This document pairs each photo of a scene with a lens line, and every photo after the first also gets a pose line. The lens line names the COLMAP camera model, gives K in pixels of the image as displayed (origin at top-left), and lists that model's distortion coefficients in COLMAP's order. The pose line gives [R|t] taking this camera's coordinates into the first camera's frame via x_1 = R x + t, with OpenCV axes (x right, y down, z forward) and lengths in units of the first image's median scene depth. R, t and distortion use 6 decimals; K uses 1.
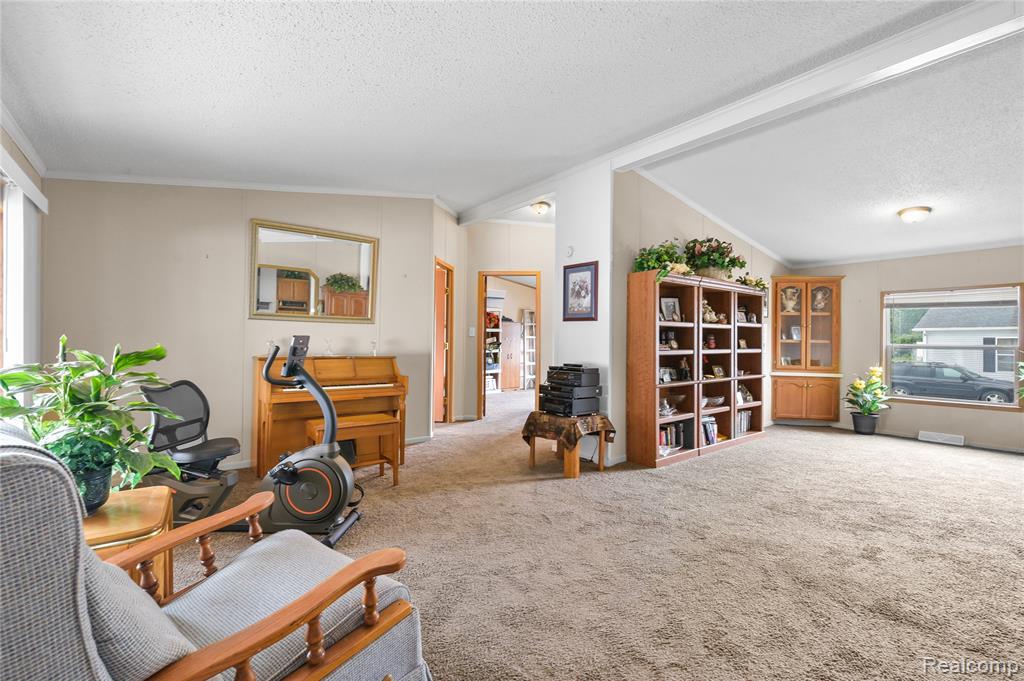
lens RADIAL K [[452.5, 0, 512.0], [0, 452.5, 340.5], [0, 0, 1]] dist [0.003519, 0.000068]
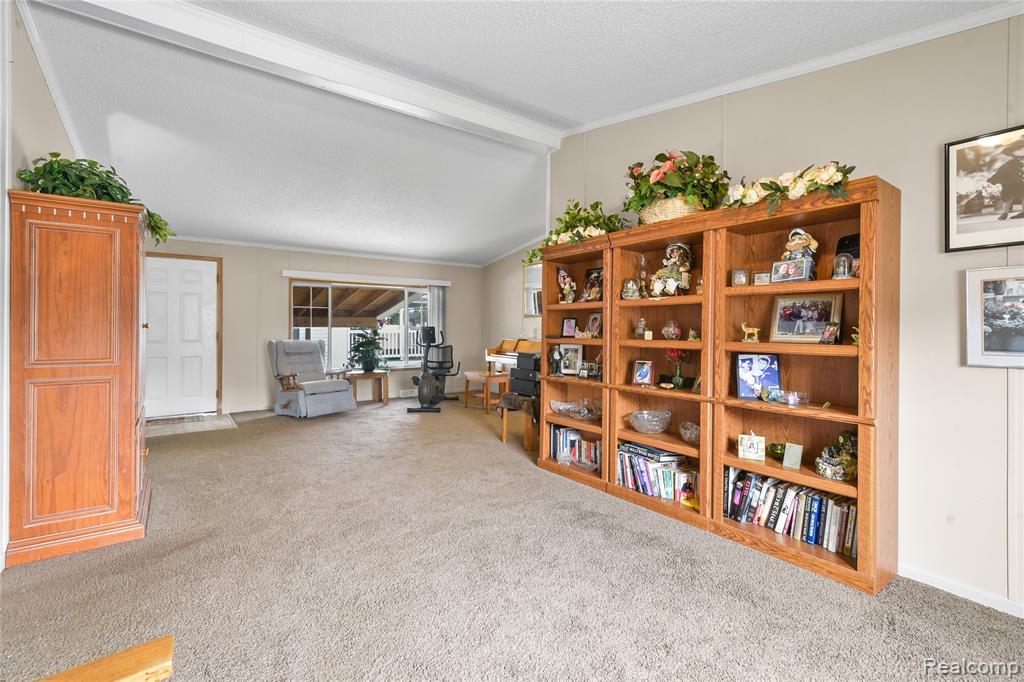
lens RADIAL K [[461.6, 0, 509.9], [0, 461.6, 340.3], [0, 0, 1]] dist [0.000029, 0.000069]
pose [[-0.034618, 0.015416, -0.999282, 1.127157], [-0.007246, 0.999851, 0.015676, 0.011785], [0.999374, 0.007784, -0.034501, 0.879266]]
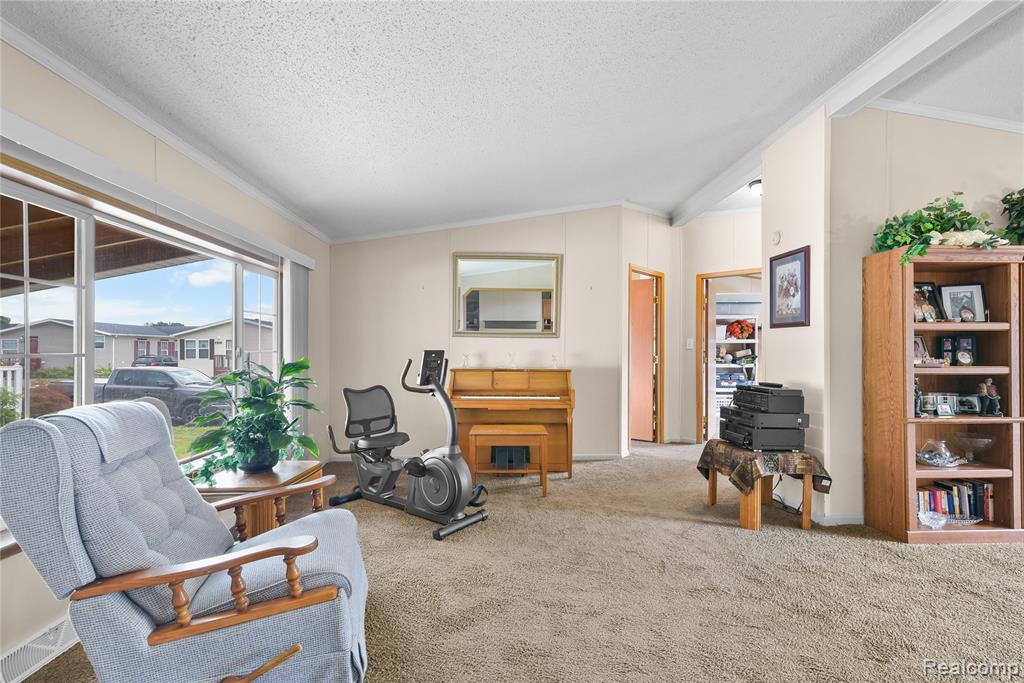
lens RADIAL K [[458.2, 0, 511.8], [0, 458.2, 355.9], [0, 0, 1]] dist [0.003373, 0.000165]
pose [[0.807353, -0.002439, -0.590064, 0.223177], [0.004743, 0.999986, 0.002356, 0.001007], [0.590050, -0.004700, 0.807353, 0.098589]]
